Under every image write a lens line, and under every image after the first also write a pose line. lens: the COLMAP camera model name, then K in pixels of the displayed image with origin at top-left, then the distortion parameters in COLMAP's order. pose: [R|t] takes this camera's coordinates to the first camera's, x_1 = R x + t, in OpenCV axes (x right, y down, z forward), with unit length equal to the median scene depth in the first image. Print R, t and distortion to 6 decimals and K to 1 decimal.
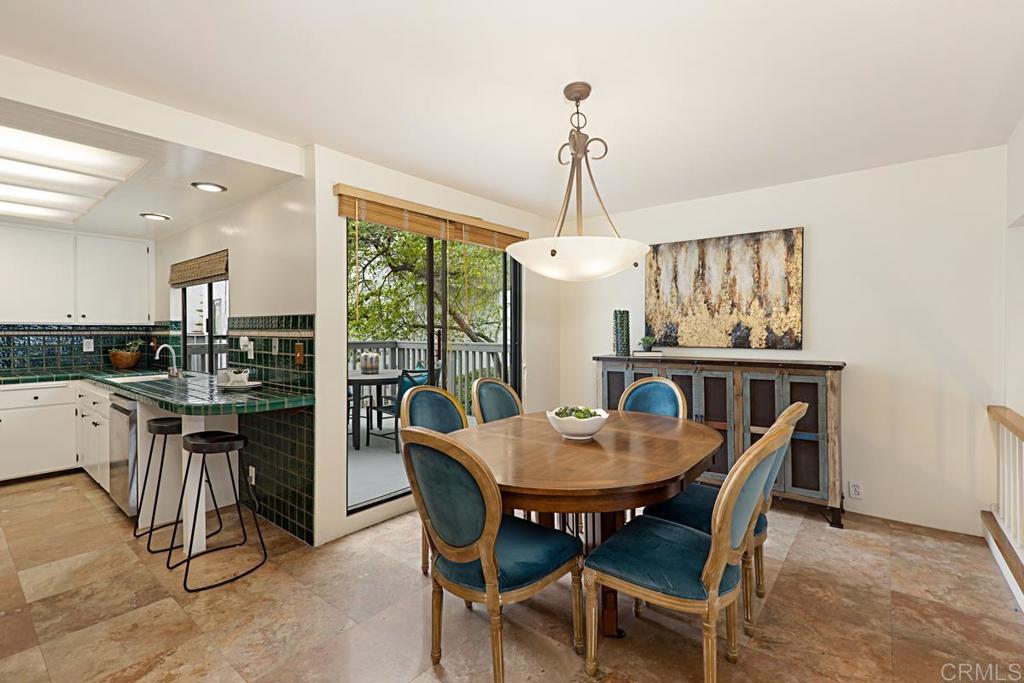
lens RADIAL K [[463.5, 0, 511.8], [0, 463.5, 333.7], [0, 0, 1]] dist [0.009010, -0.005712]
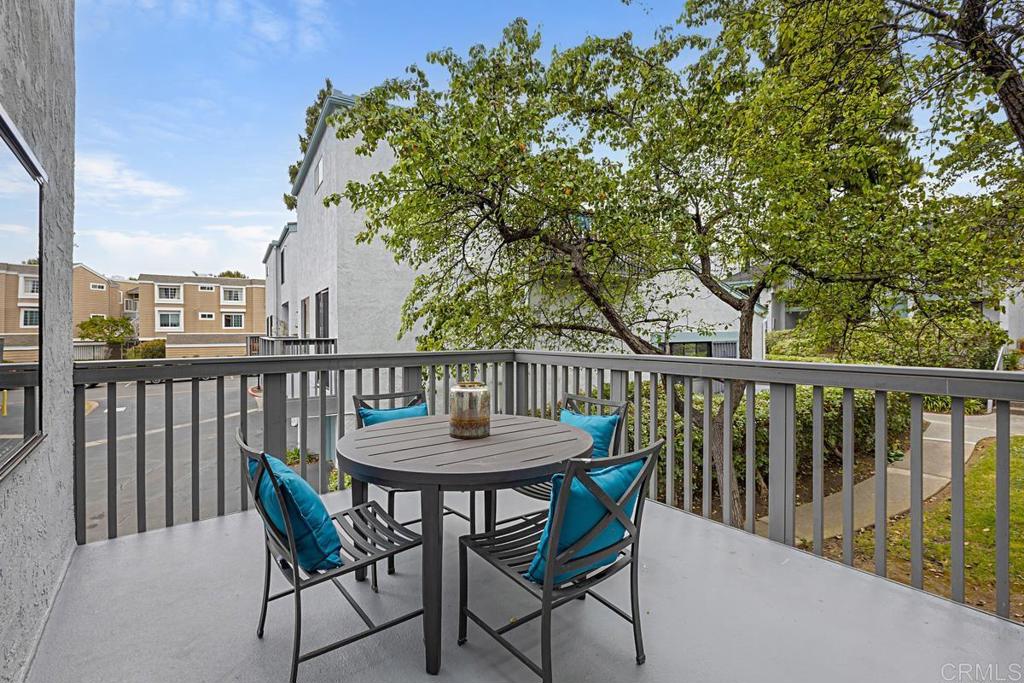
lens RADIAL K [[463.5, 0, 511.8], [0, 463.5, 333.7], [0, 0, 1]] dist [0.009010, -0.005712]
pose [[0.976828, 0.001110, -0.214022, -0.105087], [-0.002016, 0.999990, -0.004014, -0.002426], [0.214016, 0.004353, 0.976821, 0.351773]]
